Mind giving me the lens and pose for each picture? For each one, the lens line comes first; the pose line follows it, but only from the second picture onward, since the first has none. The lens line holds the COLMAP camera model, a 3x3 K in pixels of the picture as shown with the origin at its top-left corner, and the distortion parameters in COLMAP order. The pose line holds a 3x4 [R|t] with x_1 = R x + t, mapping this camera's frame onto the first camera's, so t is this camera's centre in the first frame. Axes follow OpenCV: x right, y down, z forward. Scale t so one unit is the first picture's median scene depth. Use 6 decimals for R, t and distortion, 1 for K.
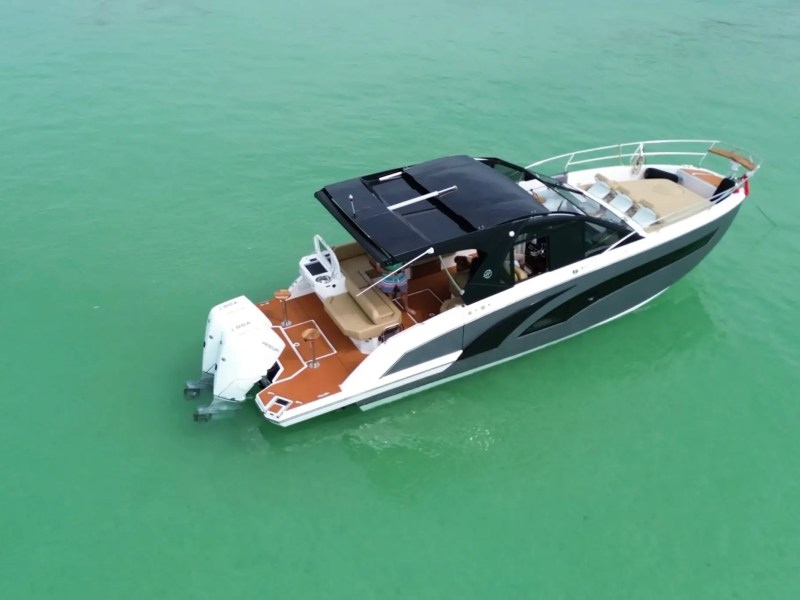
lens RADIAL K [[431.6, 0, 398.1], [0, 431.6, 301.0], [0, 0, 1]] dist [0.004780, -0.000549]
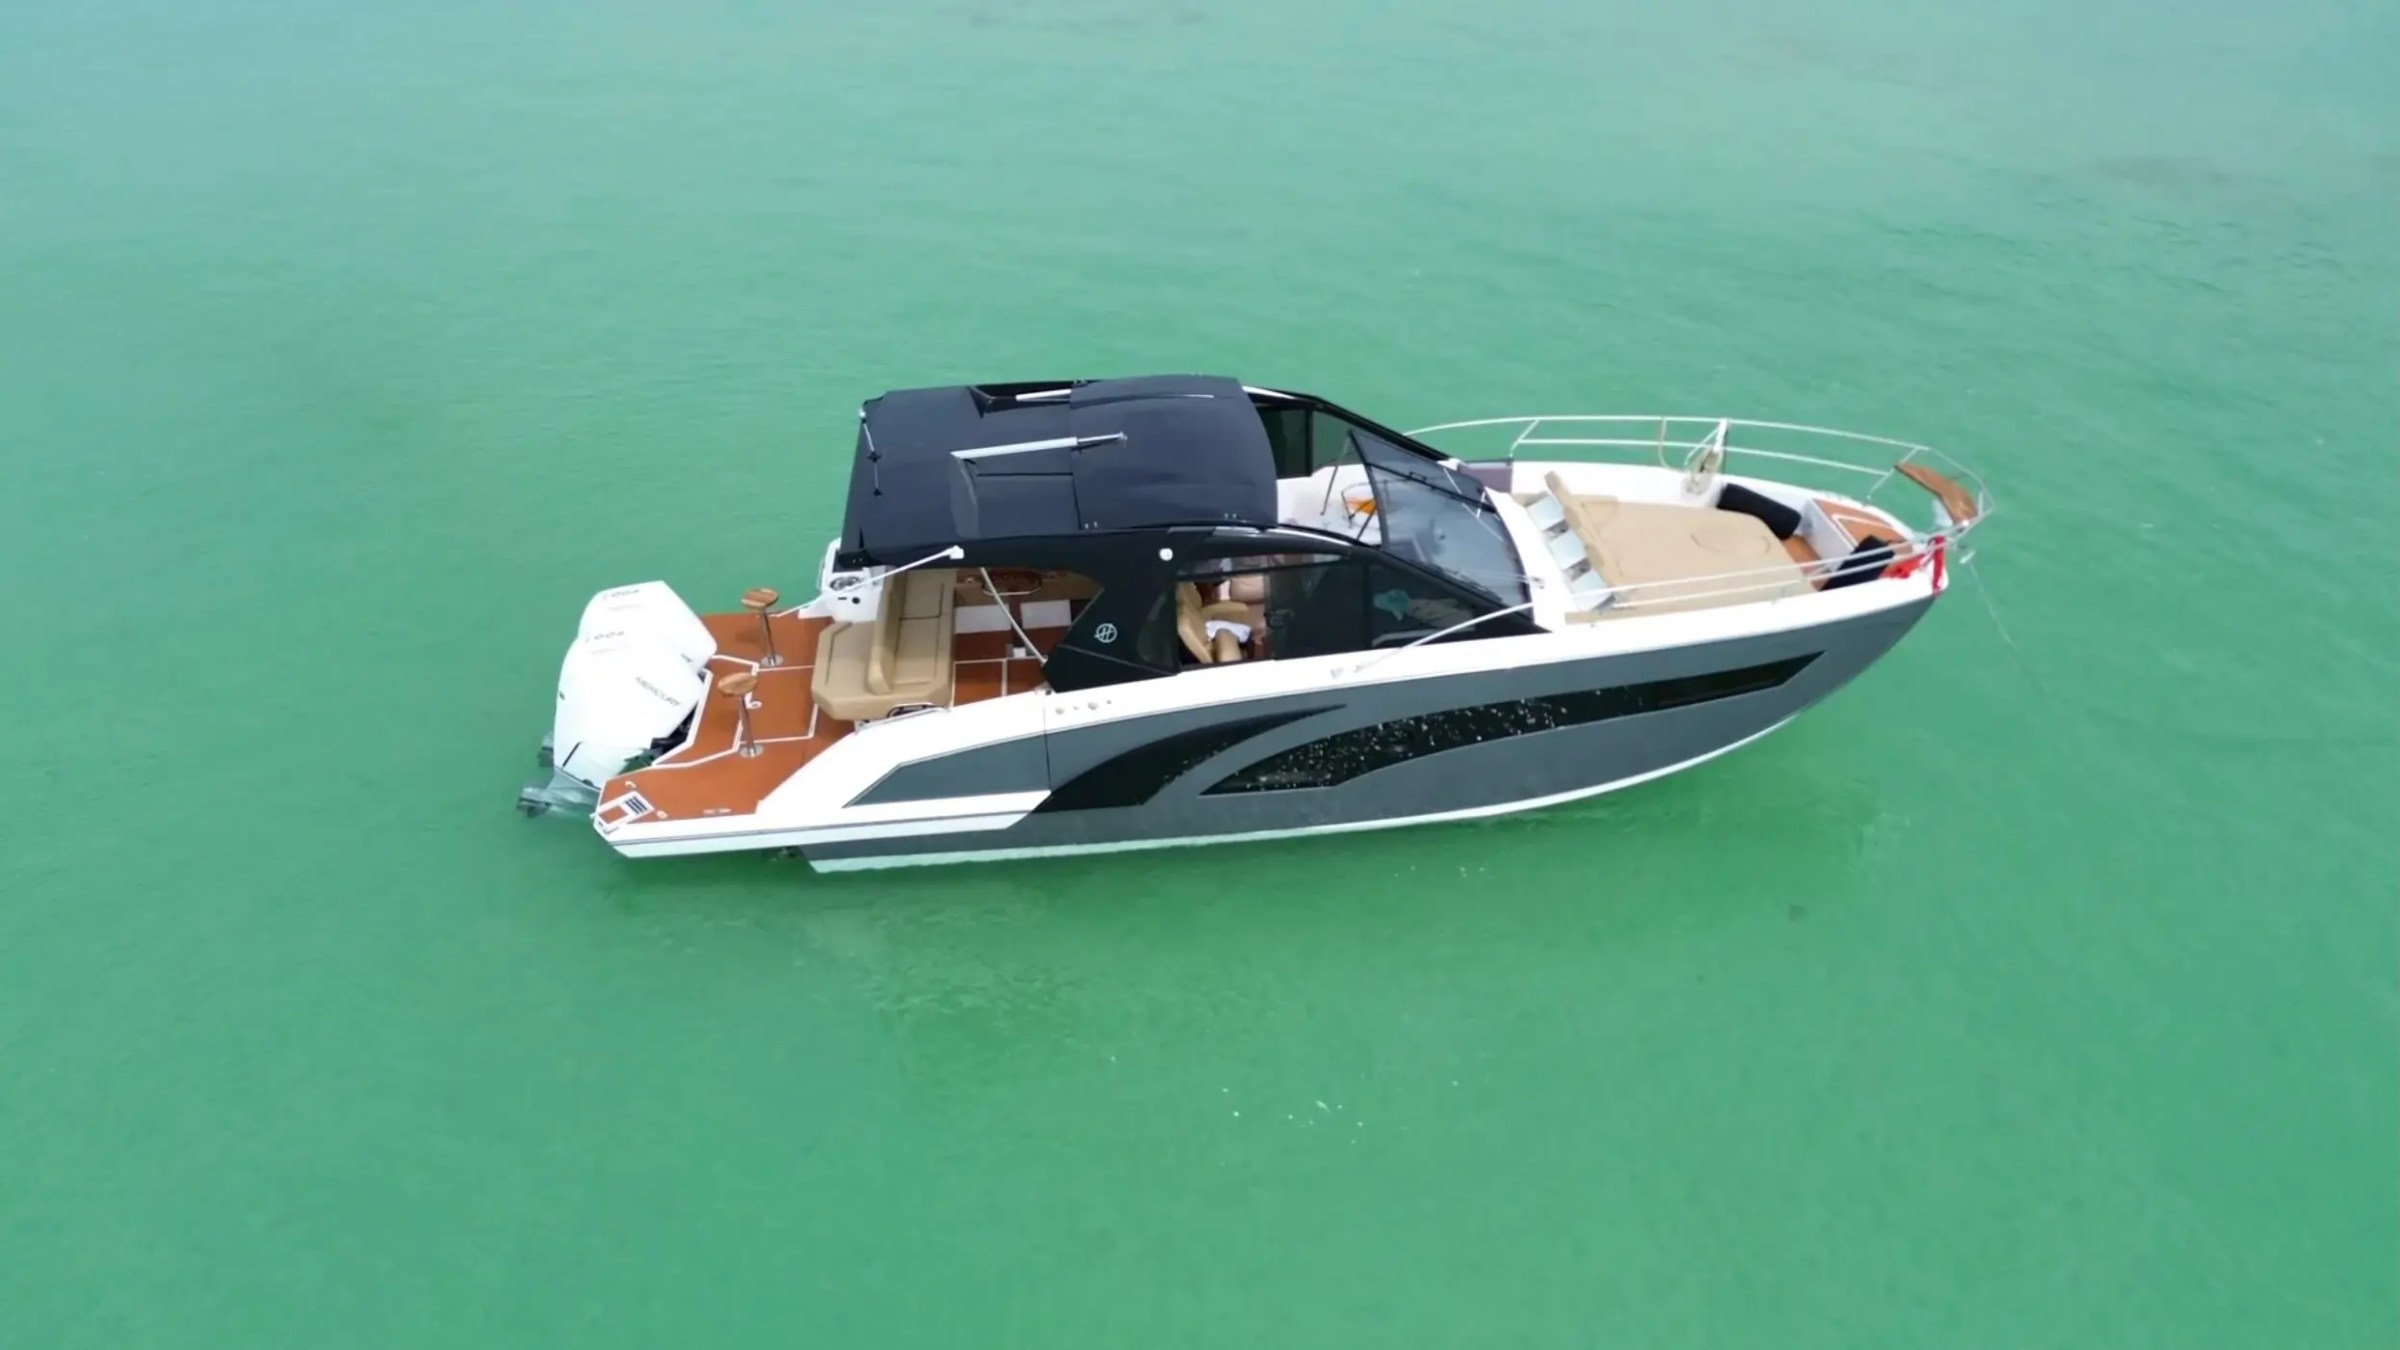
lens RADIAL K [[960.3, 0, 1207.2], [0, 960.3, 677.9], [0, 0, 1]] dist [0.011107, -0.000016]
pose [[0.963474, 0.207112, -0.169770, 0.405439], [-0.210119, 0.977676, 0.000258, -0.032589], [0.166033, 0.035423, 0.985484, 0.031141]]
